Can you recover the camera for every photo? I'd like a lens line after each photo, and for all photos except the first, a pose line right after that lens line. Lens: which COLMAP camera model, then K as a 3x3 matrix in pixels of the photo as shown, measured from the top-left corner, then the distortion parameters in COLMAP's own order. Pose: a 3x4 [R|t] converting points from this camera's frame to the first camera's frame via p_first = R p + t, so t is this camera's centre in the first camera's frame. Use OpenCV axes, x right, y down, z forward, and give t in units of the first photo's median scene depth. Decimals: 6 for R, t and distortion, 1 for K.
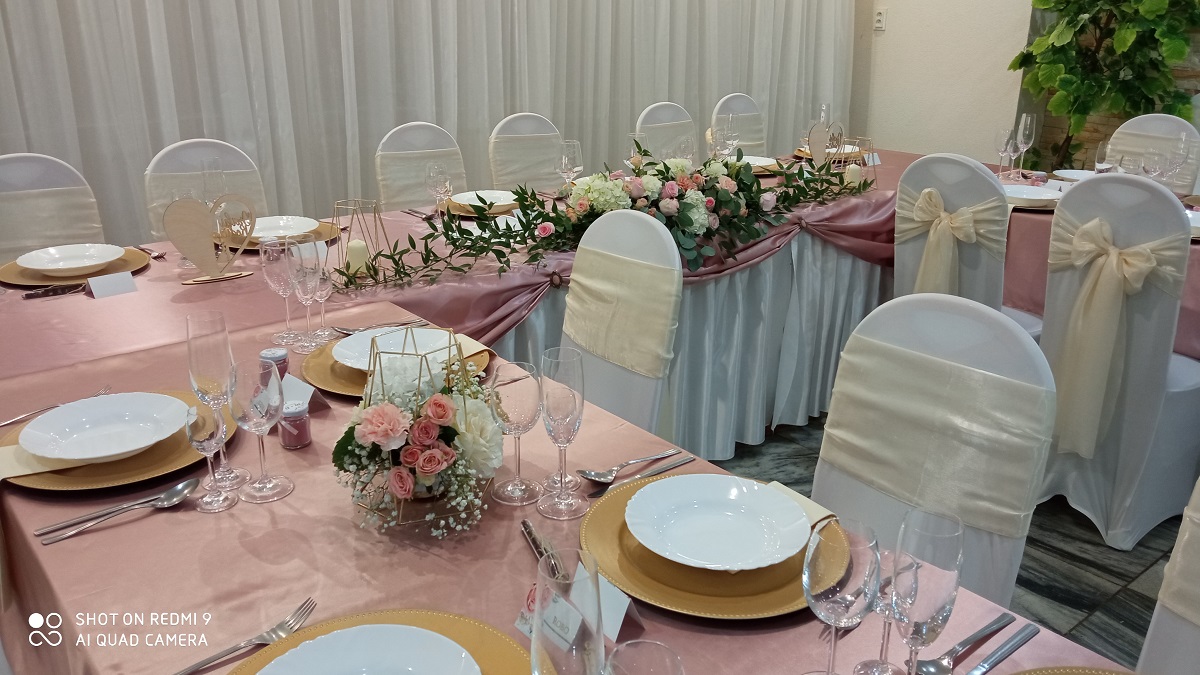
lens RADIAL K [[952.6, 0, 600.0], [0, 952.6, 337.5], [0, 0, 1]] dist [0.092051, -0.183136]
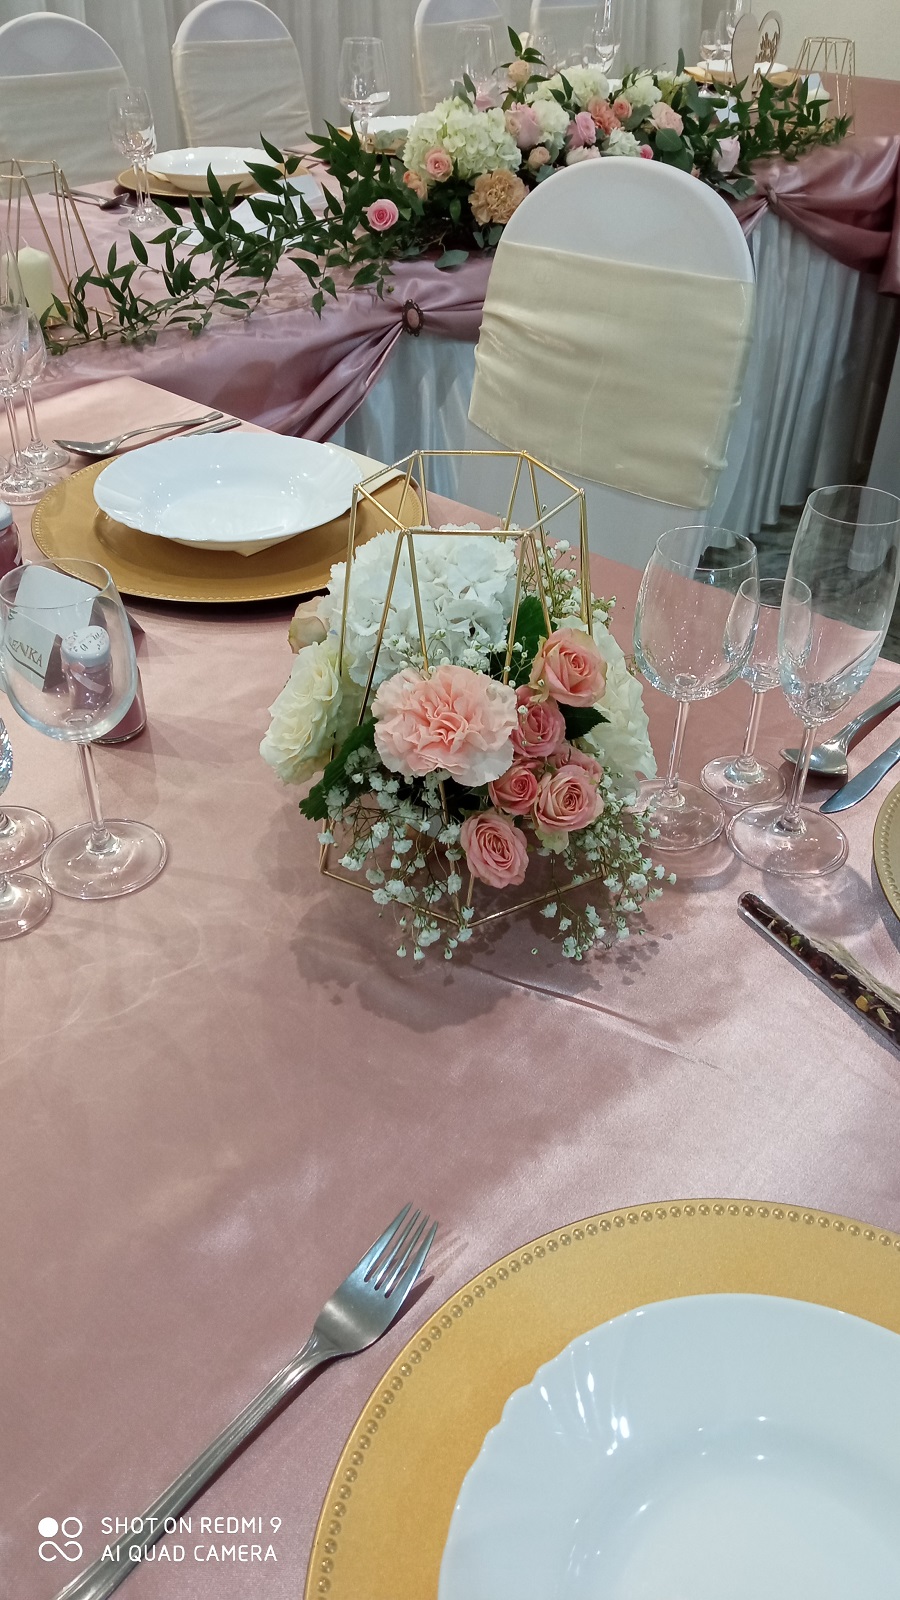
lens RADIAL K [[1270.1, 0, 450.0], [0, 1270.1, 800.0], [0, 0, 1]] dist [0.092051, -0.183136]
pose [[0.985442, -0.095605, 0.140582, -0.146148], [0.049732, 0.952837, 0.299380, -0.016890], [-0.162574, -0.288030, 0.943720, 0.237514]]
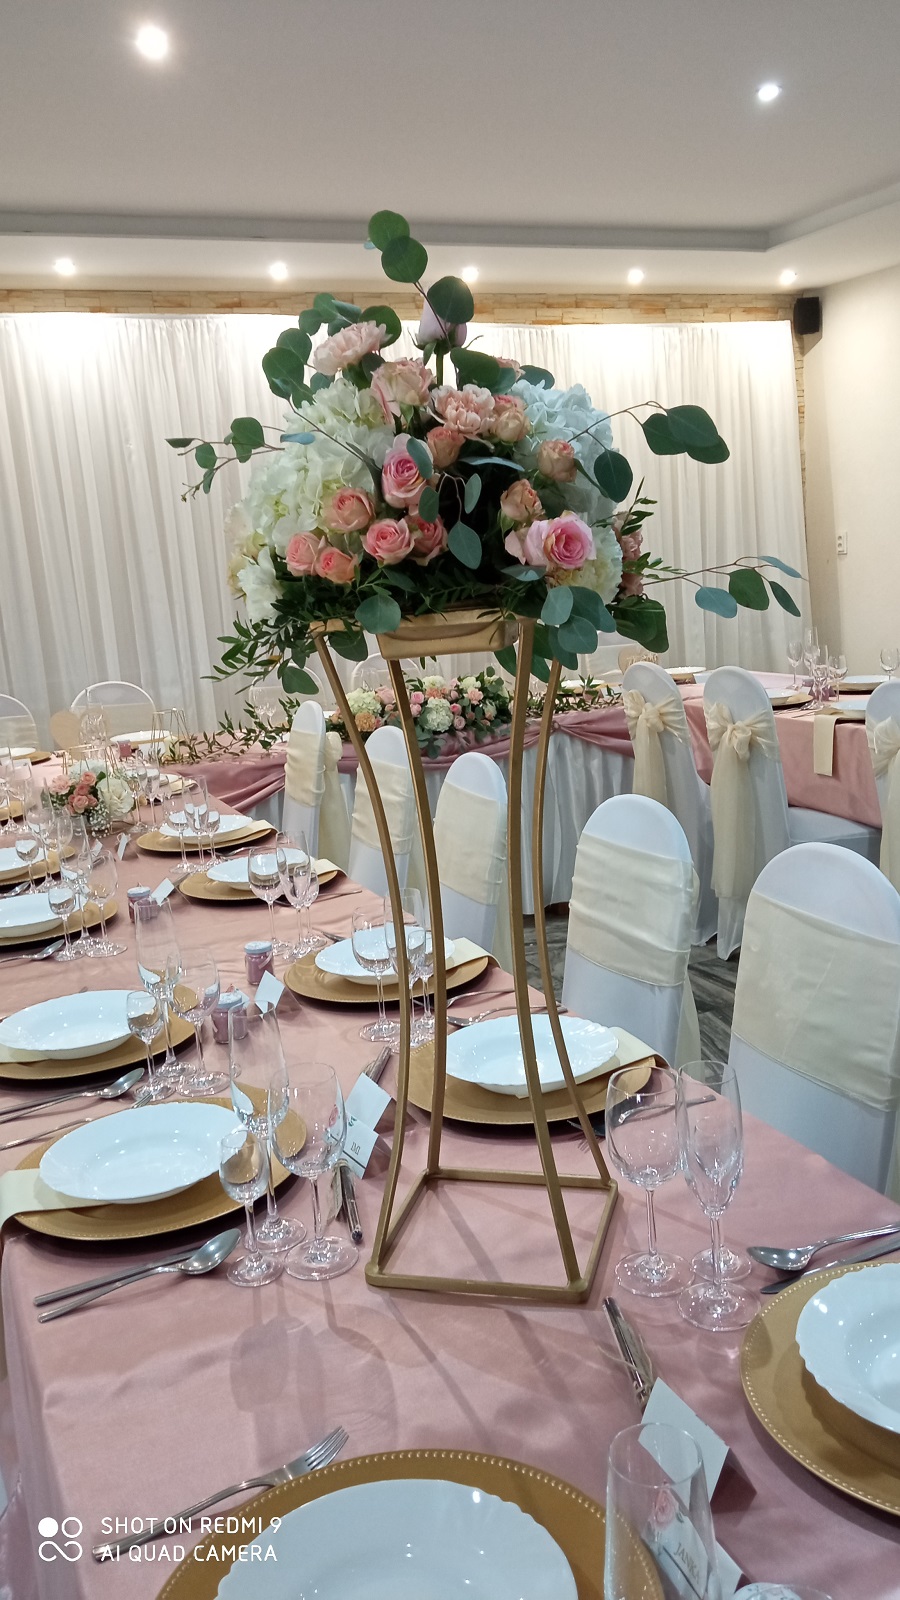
lens RADIAL K [[1270.1, 0, 450.0], [0, 1270.1, 800.0], [0, 0, 1]] dist [0.092051, -0.183136]
pose [[0.960115, -0.024707, -0.278511, 0.632778], [-0.013258, 0.990945, -0.133612, 0.227518], [0.279291, 0.131975, 0.951094, -0.663912]]
